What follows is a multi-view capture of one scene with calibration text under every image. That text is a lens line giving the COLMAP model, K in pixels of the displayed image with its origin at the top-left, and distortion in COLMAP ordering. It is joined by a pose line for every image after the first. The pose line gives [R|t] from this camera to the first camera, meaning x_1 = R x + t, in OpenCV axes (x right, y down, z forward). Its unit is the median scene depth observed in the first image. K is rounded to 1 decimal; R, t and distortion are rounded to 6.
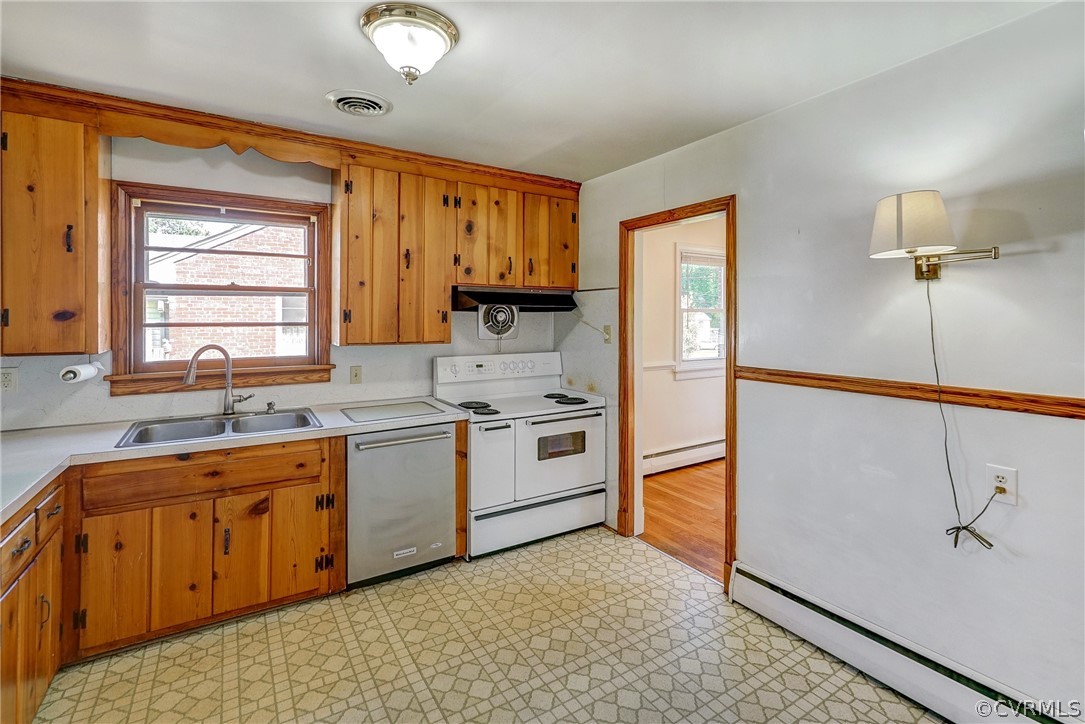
lens RADIAL K [[511.1, 0, 538.3], [0, 511.1, 315.9], [0, 0, 1]] dist [0.005203, 0.001587]
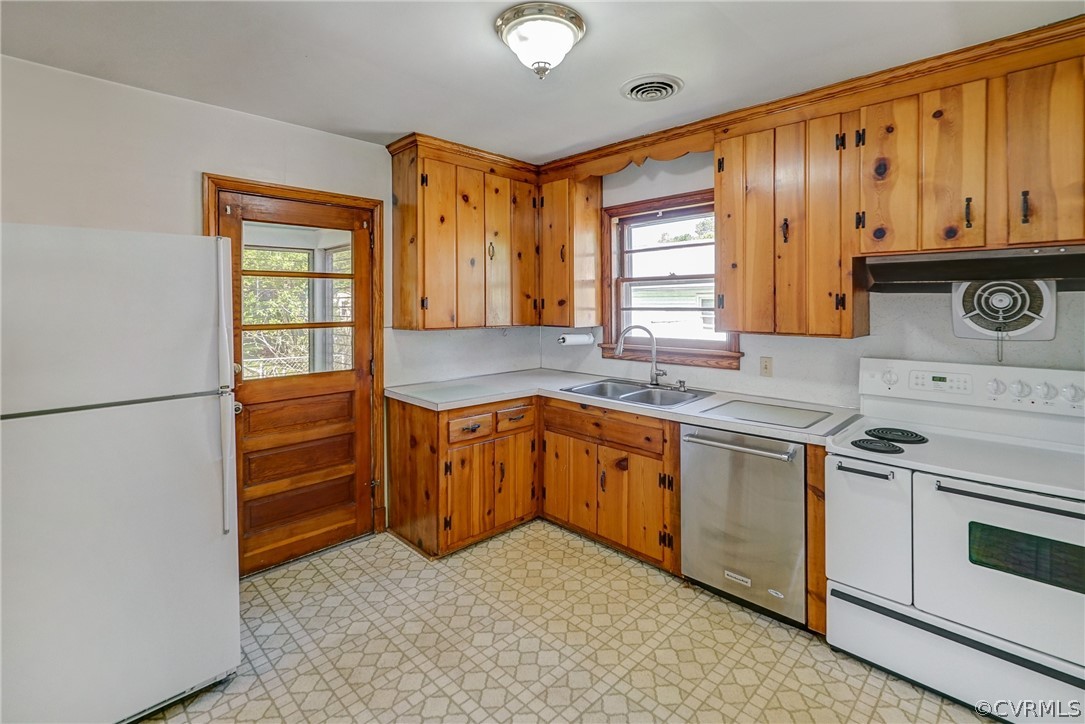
lens RADIAL K [[508.5, 0, 548.3], [0, 508.5, 300.3], [0, 0, 1]] dist [-0.001366, 0.000328]
pose [[0.225594, -0.007566, -0.974192, 0.463787], [0.006977, 0.999957, -0.006151, 0.001697], [0.974196, -0.005410, 0.225637, 0.469461]]
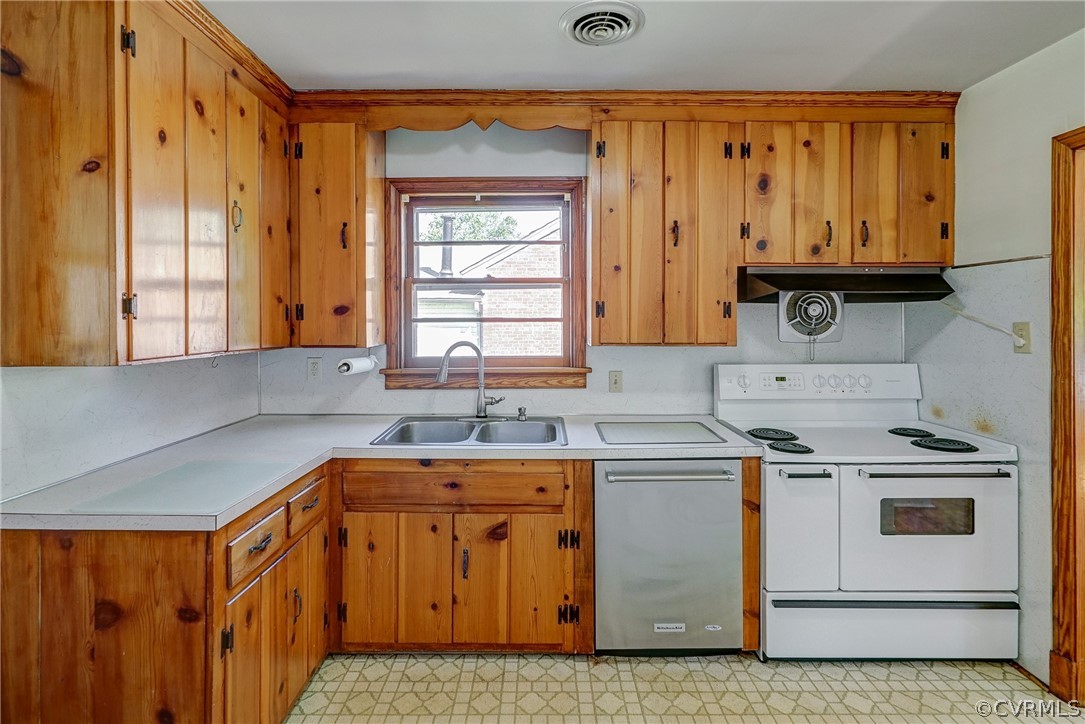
lens RADIAL K [[529.7, 0, 536.6], [0, 529.7, 316.7], [0, 0, 1]] dist [-0.001810, 0.002122]
pose [[0.848372, -0.004169, -0.529385, -0.015140], [0.004498, 0.999990, -0.000666, 0.012021], [0.529382, -0.001816, 0.848382, 0.232959]]
